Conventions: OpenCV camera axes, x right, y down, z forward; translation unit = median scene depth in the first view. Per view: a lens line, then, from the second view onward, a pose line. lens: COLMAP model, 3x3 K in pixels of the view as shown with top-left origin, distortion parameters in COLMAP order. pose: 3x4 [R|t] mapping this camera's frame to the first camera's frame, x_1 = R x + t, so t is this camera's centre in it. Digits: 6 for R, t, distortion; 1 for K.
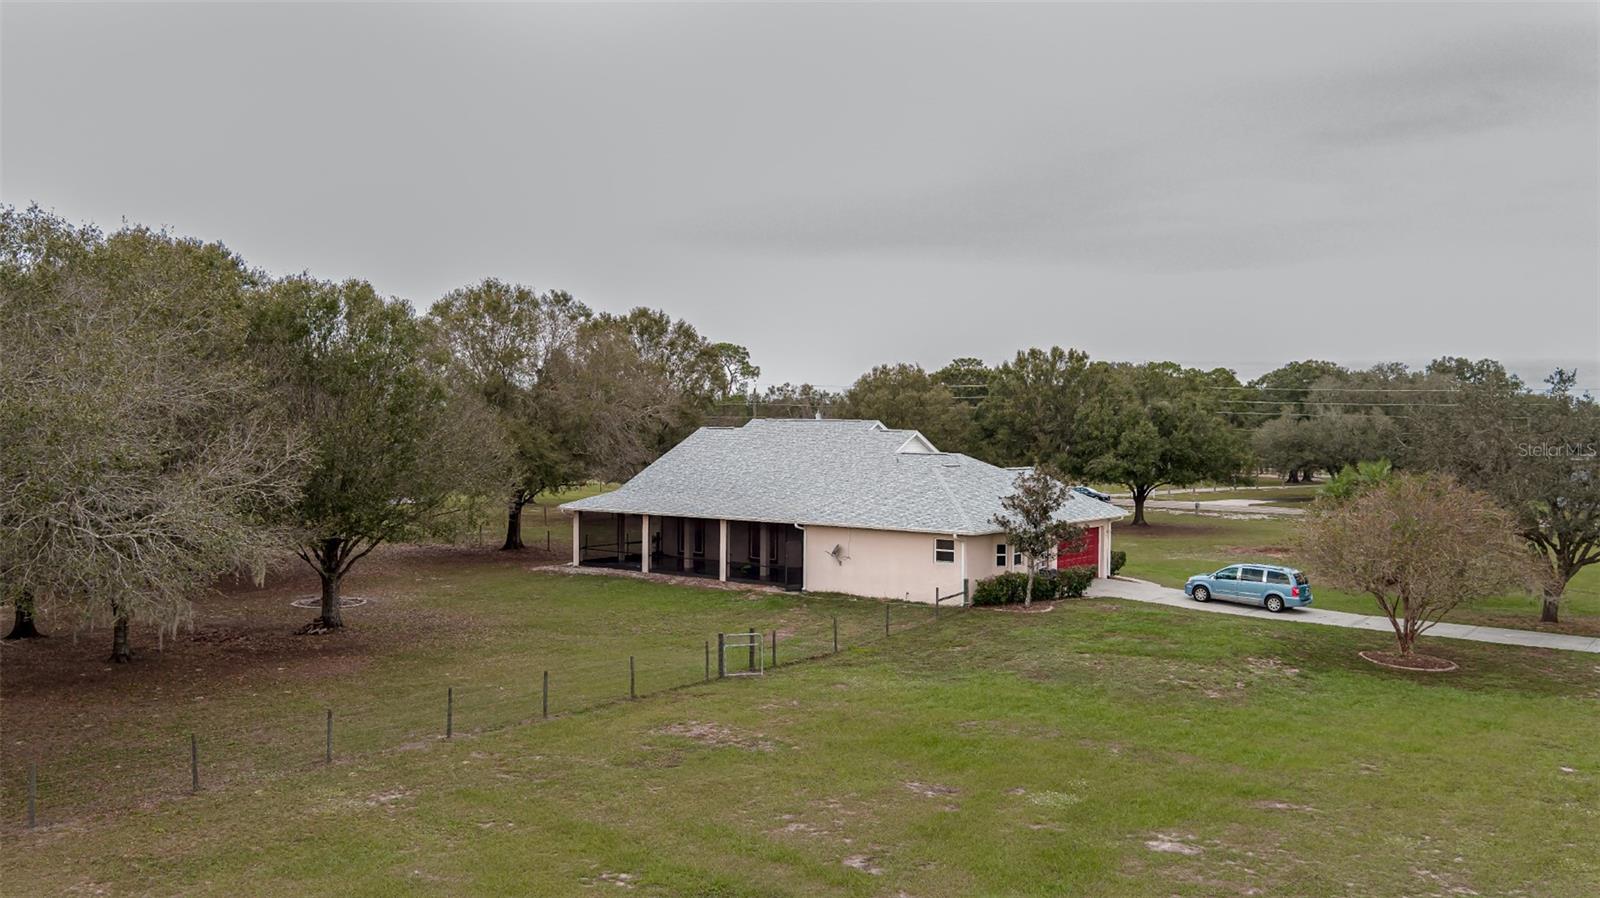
lens RADIAL K [[1320.2, 0, 791.9], [0, 1320.2, 443.2], [0, 0, 1]] dist [-0.044990, -0.002216]
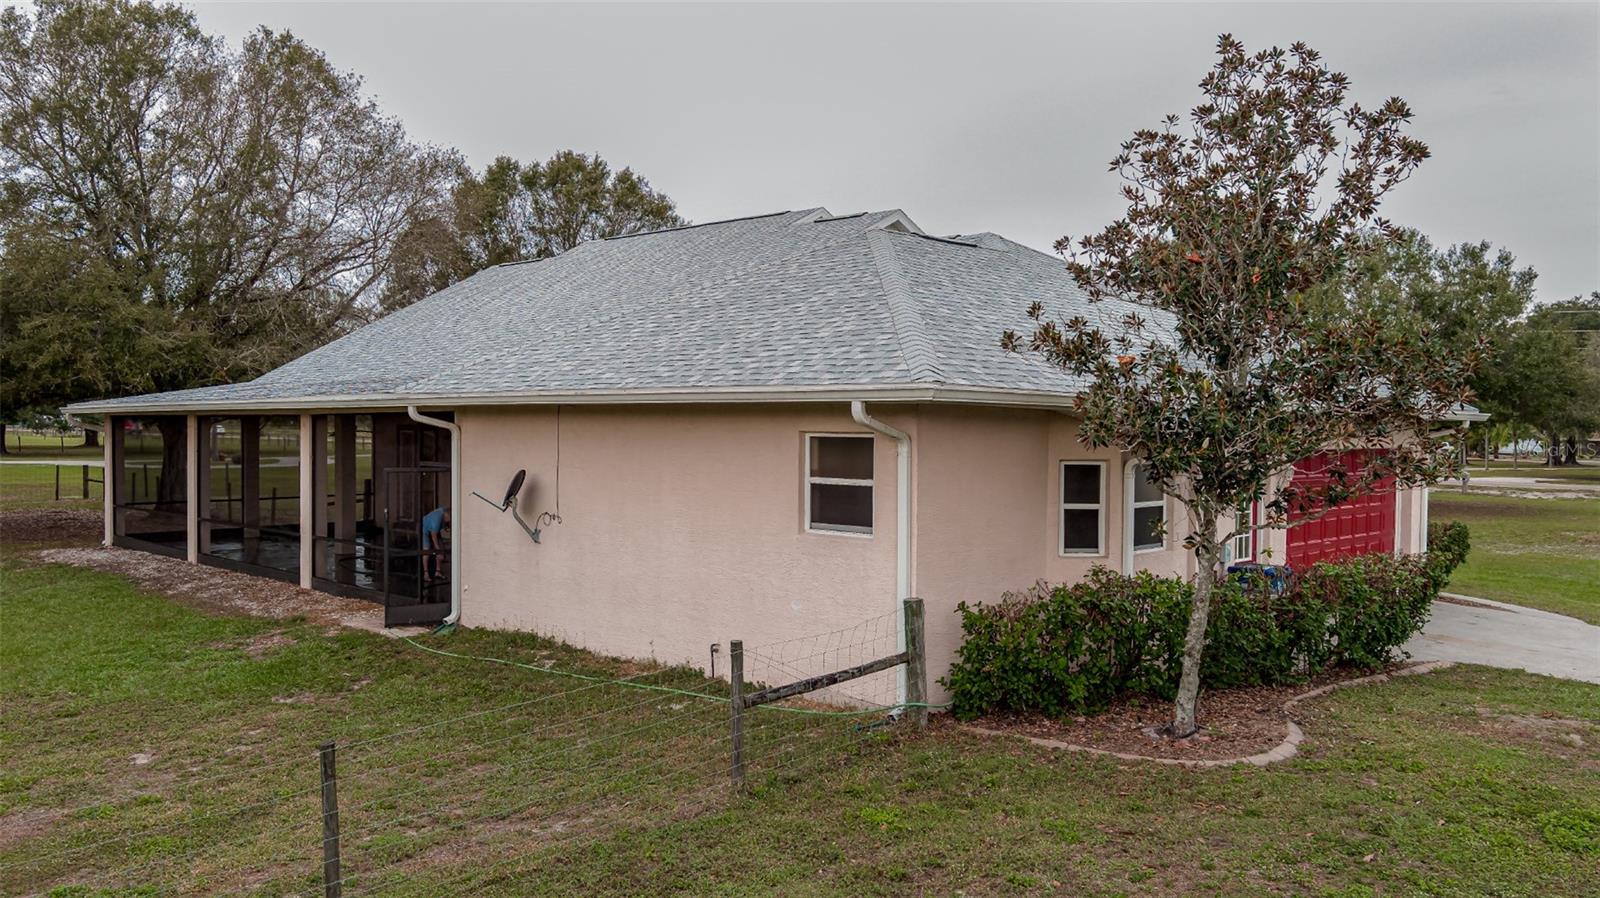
lens RADIAL K [[1320.2, 0, 808.3], [0, 1320.2, 464.3], [0, 0, 1]] dist [-0.044990, -0.002216]
pose [[0.994263, 0.005399, -0.106829, 0.136712], [-0.004009, 0.999905, 0.013225, 0.075472], [0.106891, -0.012721, 0.994189, 0.760217]]
